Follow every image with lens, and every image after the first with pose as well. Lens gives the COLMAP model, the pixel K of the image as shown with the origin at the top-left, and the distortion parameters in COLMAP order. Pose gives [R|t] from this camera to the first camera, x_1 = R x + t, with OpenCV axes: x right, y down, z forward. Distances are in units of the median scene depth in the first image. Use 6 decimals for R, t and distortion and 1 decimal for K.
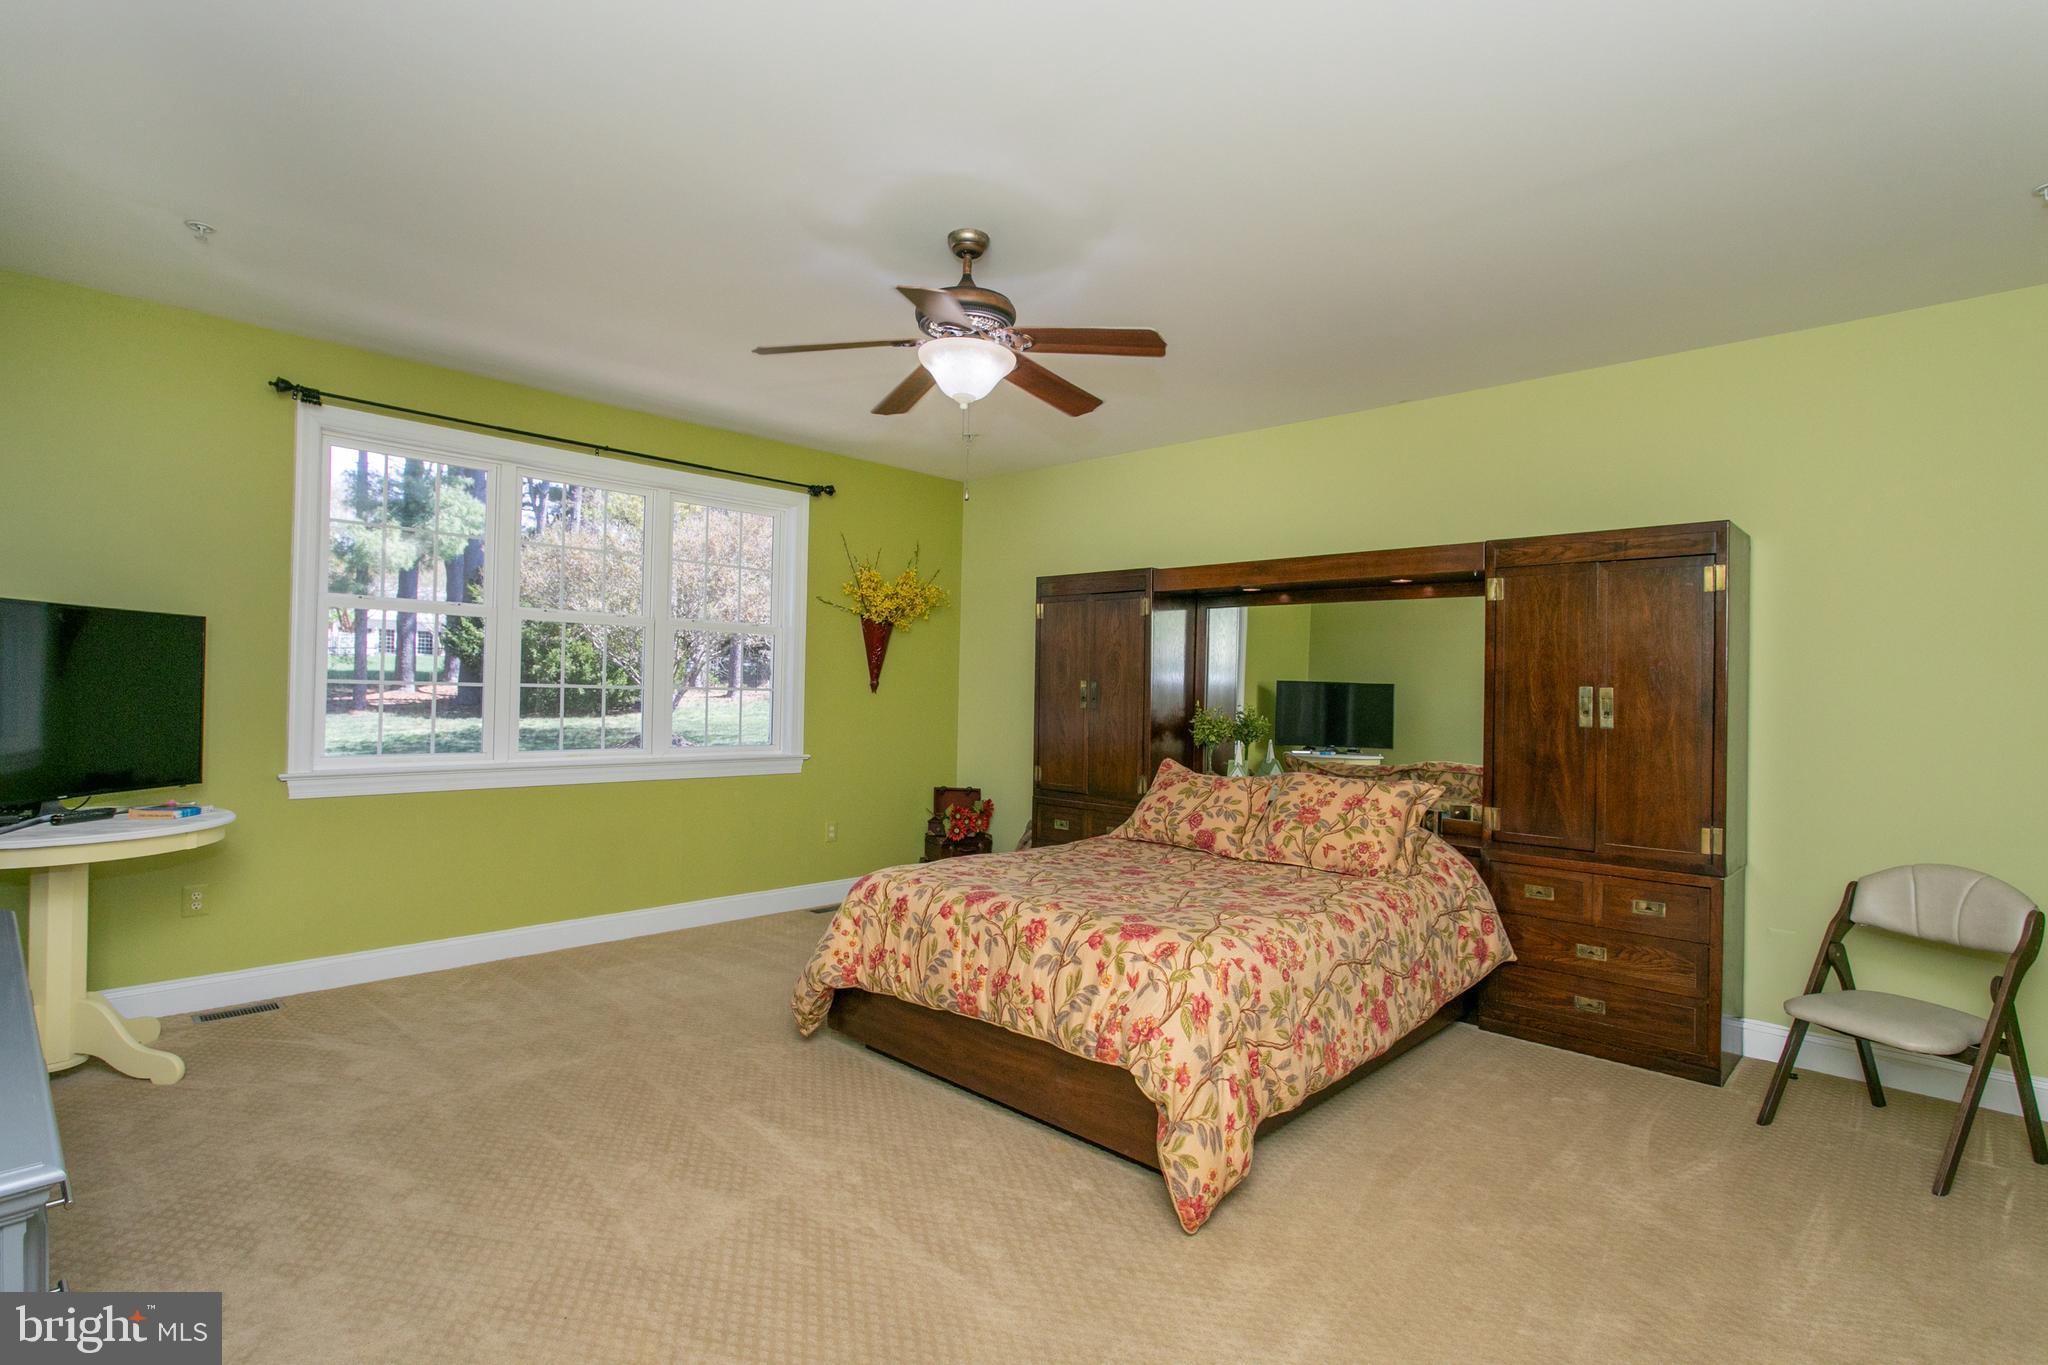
lens RADIAL K [[991.2, 0, 1015.6], [0, 991.2, 679.5], [0, 0, 1]] dist [-0.020732, -0.000628]
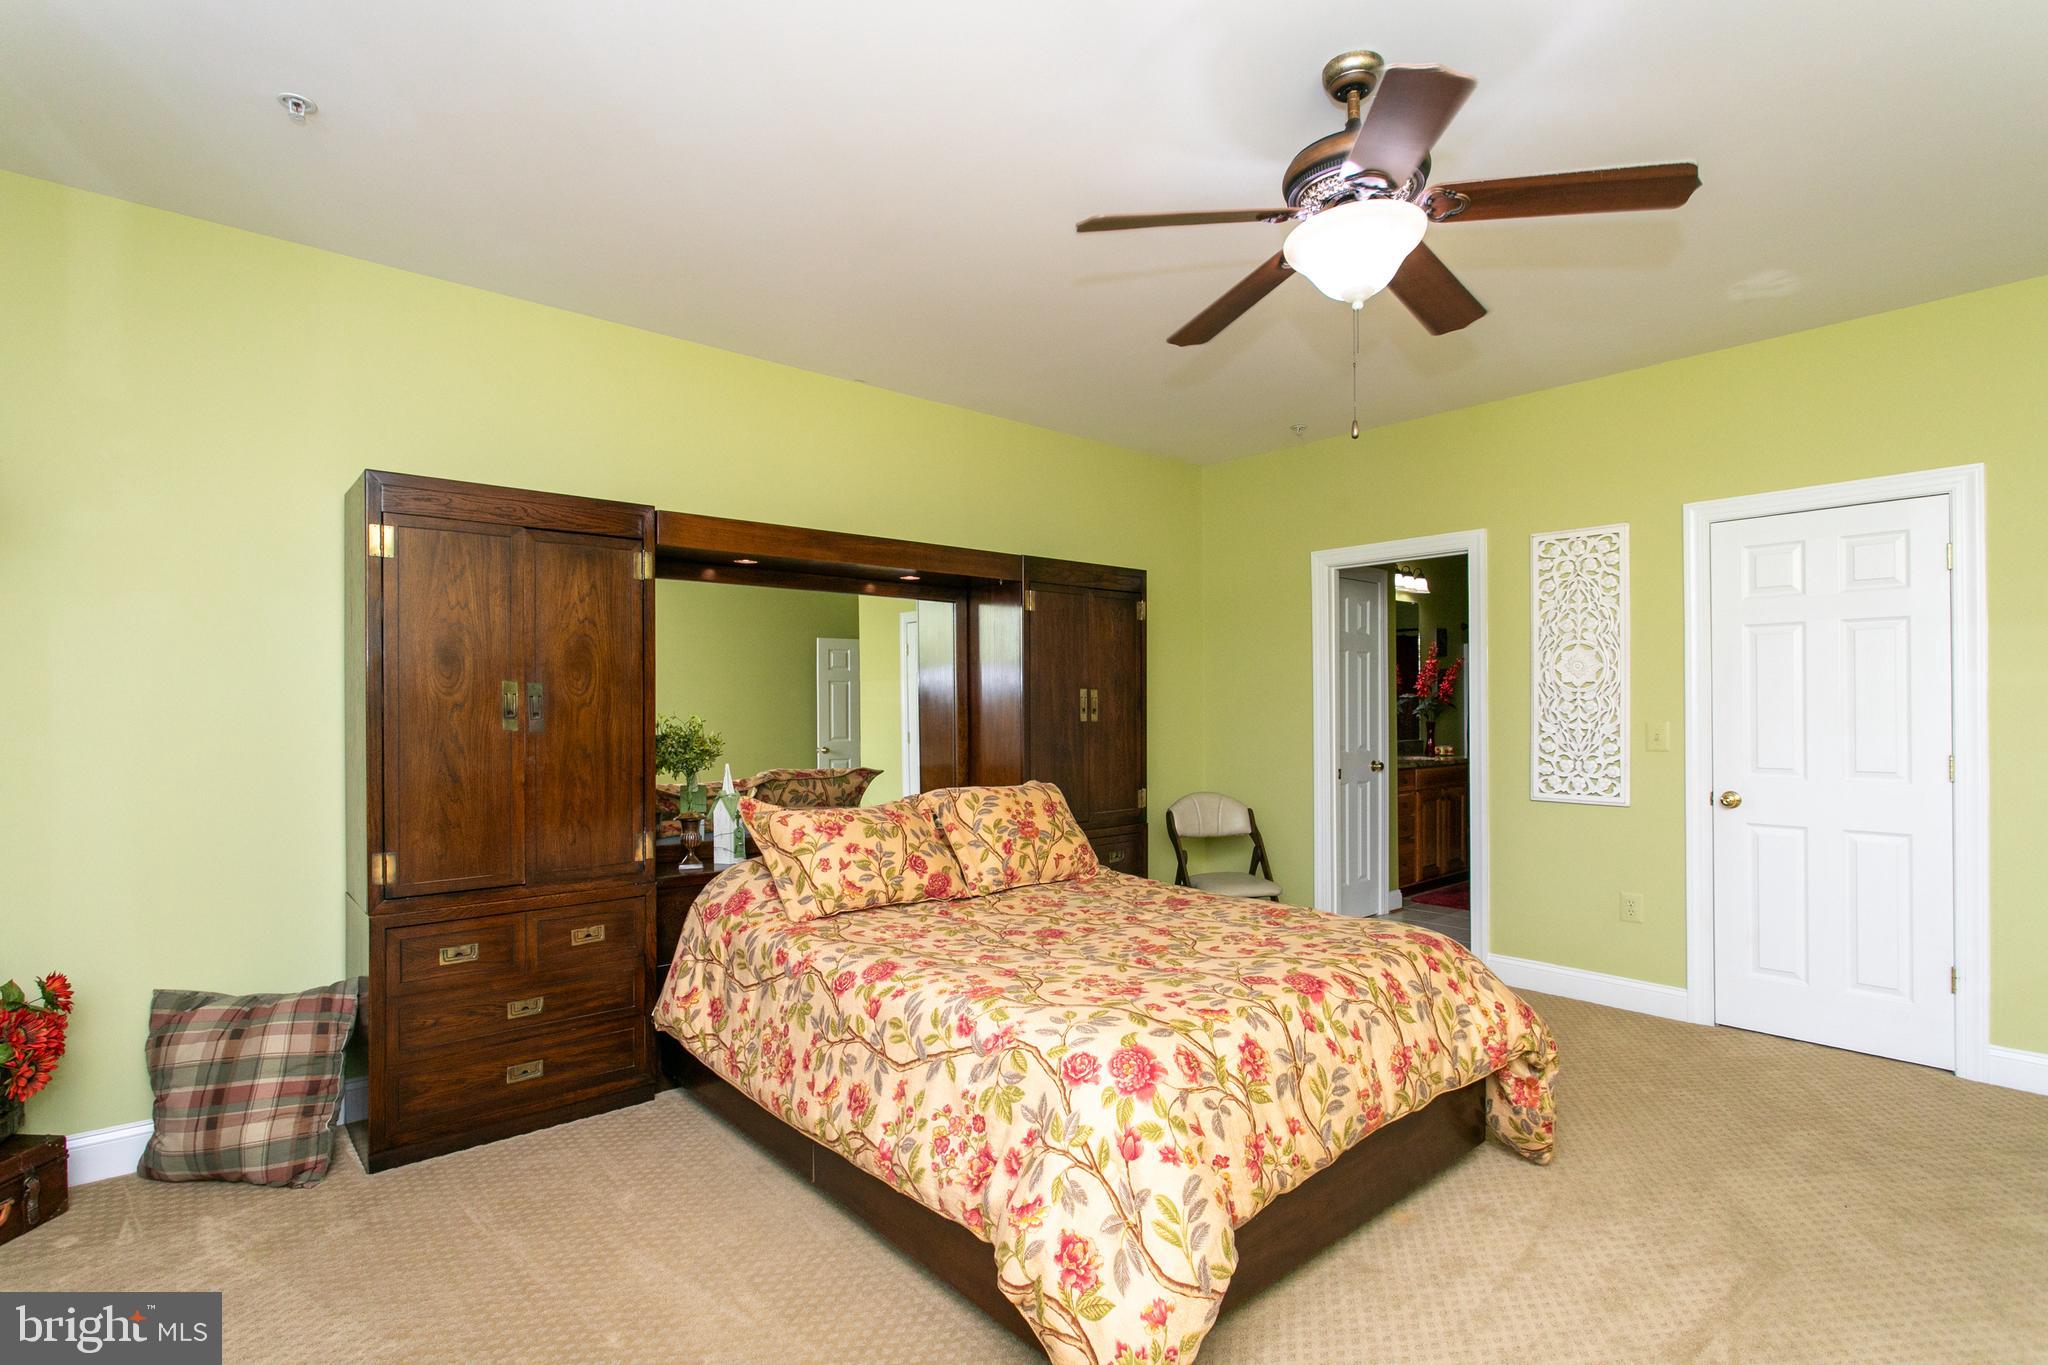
lens RADIAL K [[978.6, 0, 1014.6], [0, 978.6, 720.9], [0, 0, 1]] dist [-0.009743, 0.000403]
pose [[0.102831, -0.041608, 0.993828, -0.603902], [-0.006198, 0.999079, 0.042469, -0.004092], [-0.994680, -0.010527, 0.102479, 0.897553]]
